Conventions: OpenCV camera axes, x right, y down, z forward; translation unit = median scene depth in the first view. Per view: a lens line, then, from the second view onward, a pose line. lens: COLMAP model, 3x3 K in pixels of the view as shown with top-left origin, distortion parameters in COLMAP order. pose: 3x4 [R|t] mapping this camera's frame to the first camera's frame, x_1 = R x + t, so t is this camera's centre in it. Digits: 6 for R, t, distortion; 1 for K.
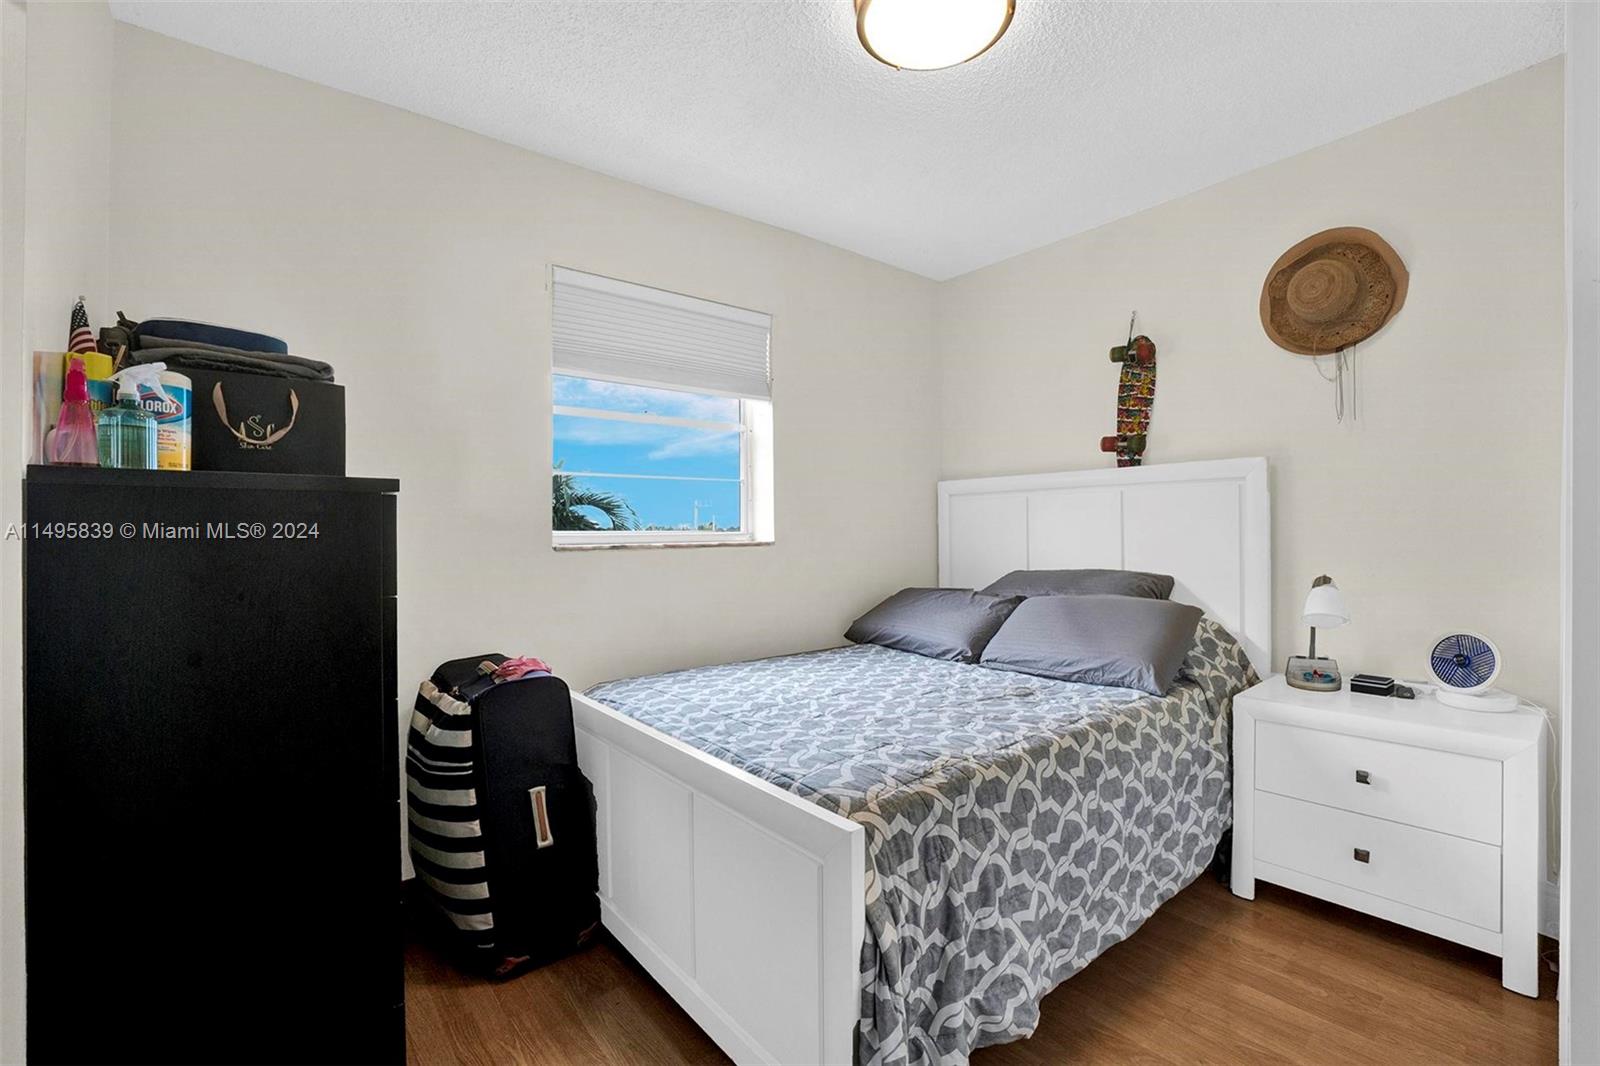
lens RADIAL K [[694.1, 0, 800.0], [0, 694.1, 533.0], [0, 0, 1]] dist [-0.035958, 0.007539]
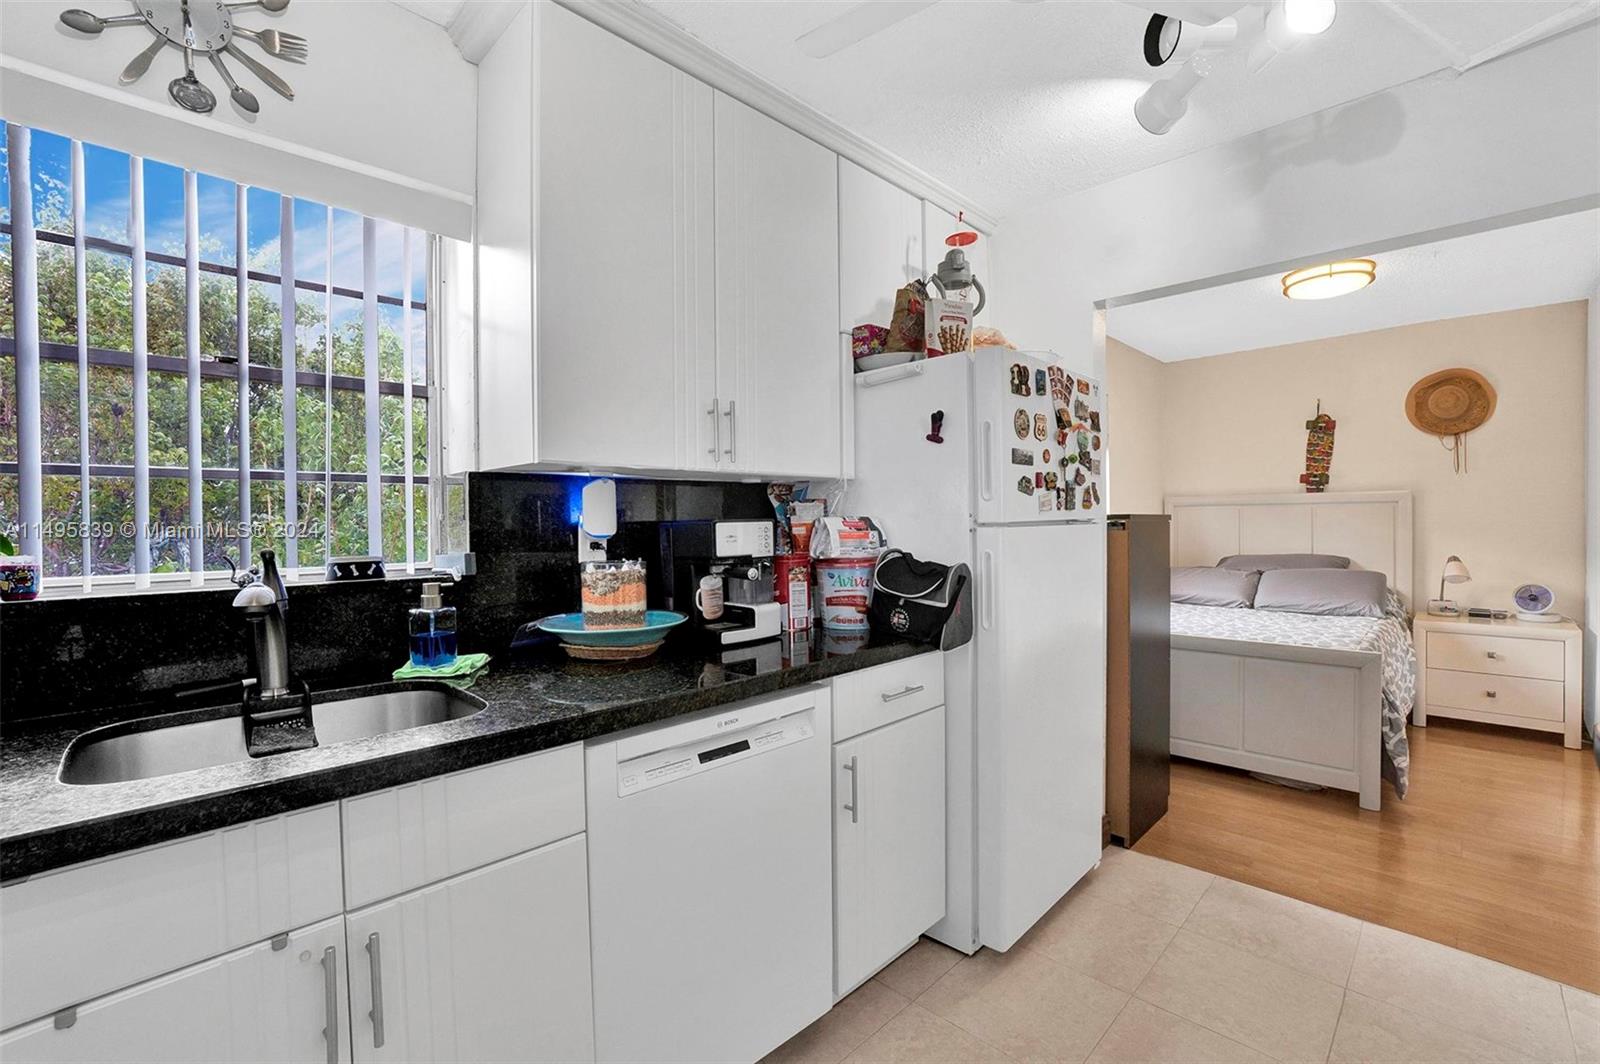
lens RADIAL K [[694.5, 0, 800.3], [0, 694.5, 526.1], [0, 0, 1]] dist [-0.044095, 0.014740]
pose [[0.995203, -0.002669, 0.097793, -1.263845], [0.001855, 0.999963, 0.008411, -0.041943], [-0.097812, -0.008189, 0.995171, -0.710958]]
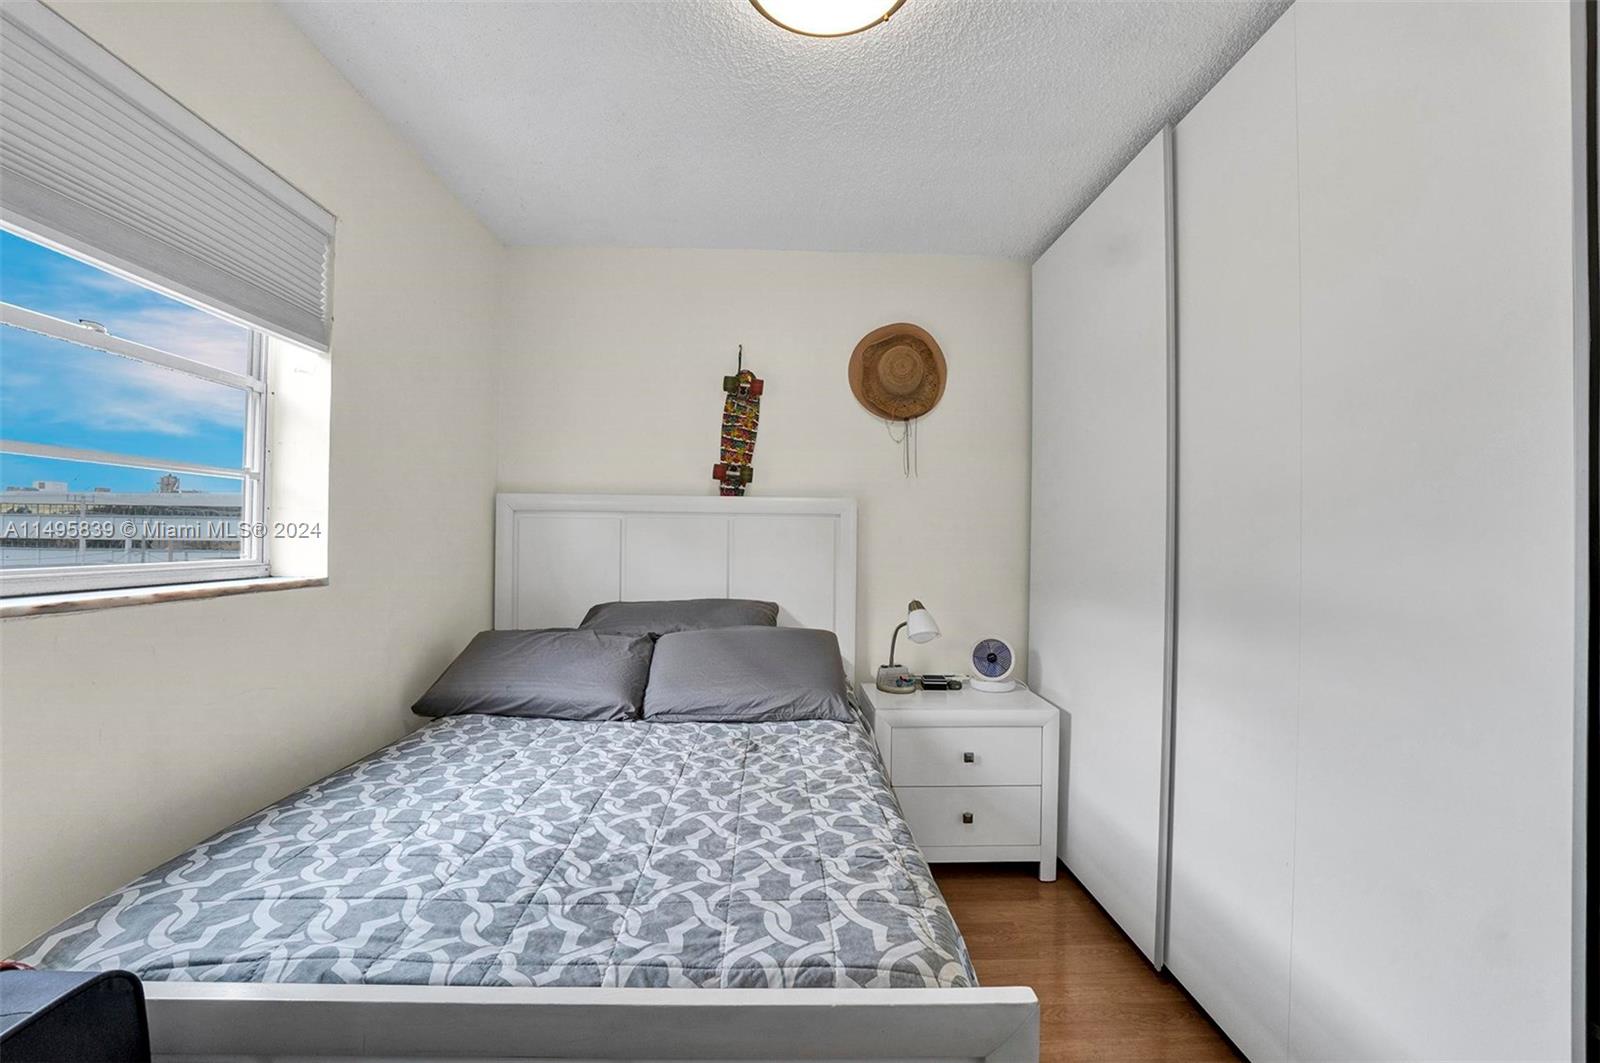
lens RADIAL K [[694.1, 0, 800.0], [0, 694.1, 531.5], [0, 0, 1]] dist [-0.035958, 0.007539]
pose [[0.604755, 0.027386, 0.795941, -0.376521], [-0.020267, 0.999614, -0.018995, -0.035501], [-0.796154, -0.004644, 0.605077, 0.408465]]
